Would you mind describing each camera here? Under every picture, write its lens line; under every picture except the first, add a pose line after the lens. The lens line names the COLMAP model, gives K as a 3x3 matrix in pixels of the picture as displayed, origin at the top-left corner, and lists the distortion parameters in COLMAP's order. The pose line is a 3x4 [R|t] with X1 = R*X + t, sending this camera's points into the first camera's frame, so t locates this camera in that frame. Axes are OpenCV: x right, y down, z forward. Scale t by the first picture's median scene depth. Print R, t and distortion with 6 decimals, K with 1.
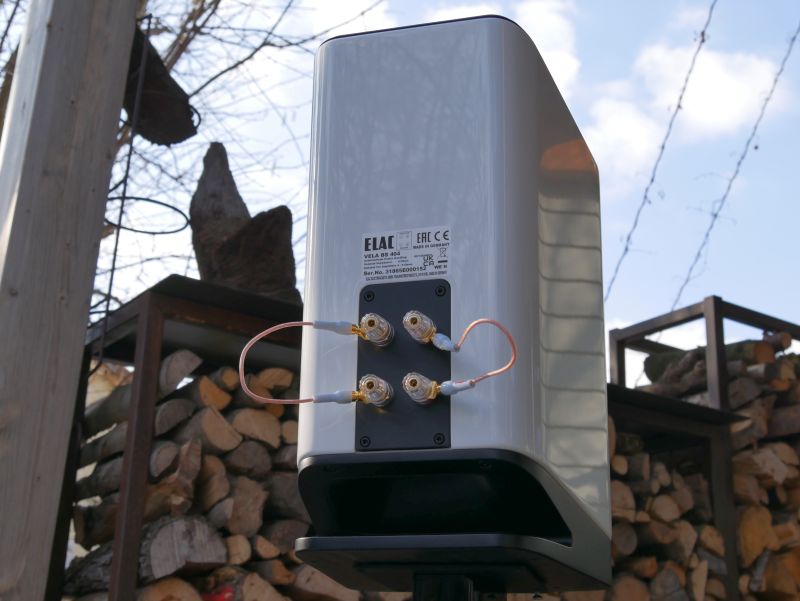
lens RADIAL K [[1210.5, 0, 401.8], [0, 1210.5, 303.4], [0, 0, 1]] dist [-0.006161, 0.000000]
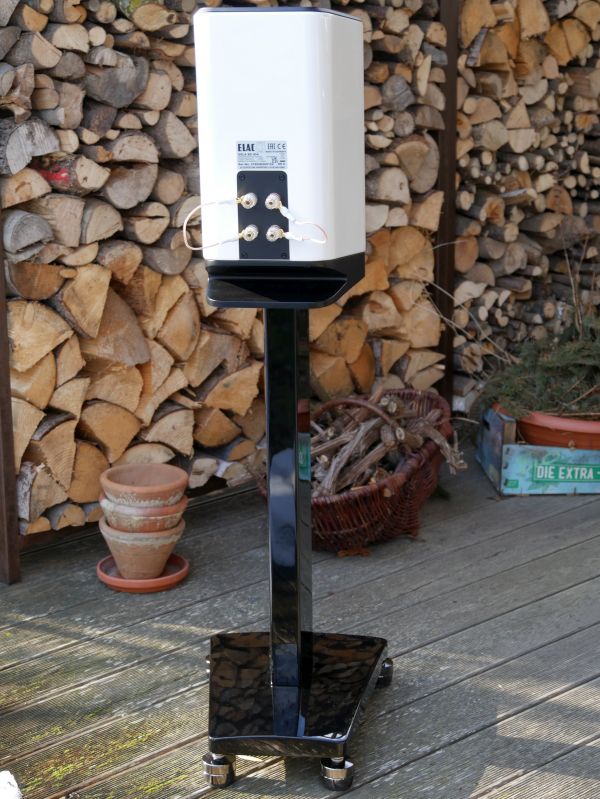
lens RADIAL K [[1735.0, 0, 299.0], [0, 1735.0, 400.1], [0, 0, 1]] dist [-0.012475, 0.000000]
pose [[0.987294, -0.083771, 0.135031, -0.163758], [-0.010006, 0.815298, 0.578955, -0.632114], [-0.158590, -0.572950, 0.804100, -0.665292]]
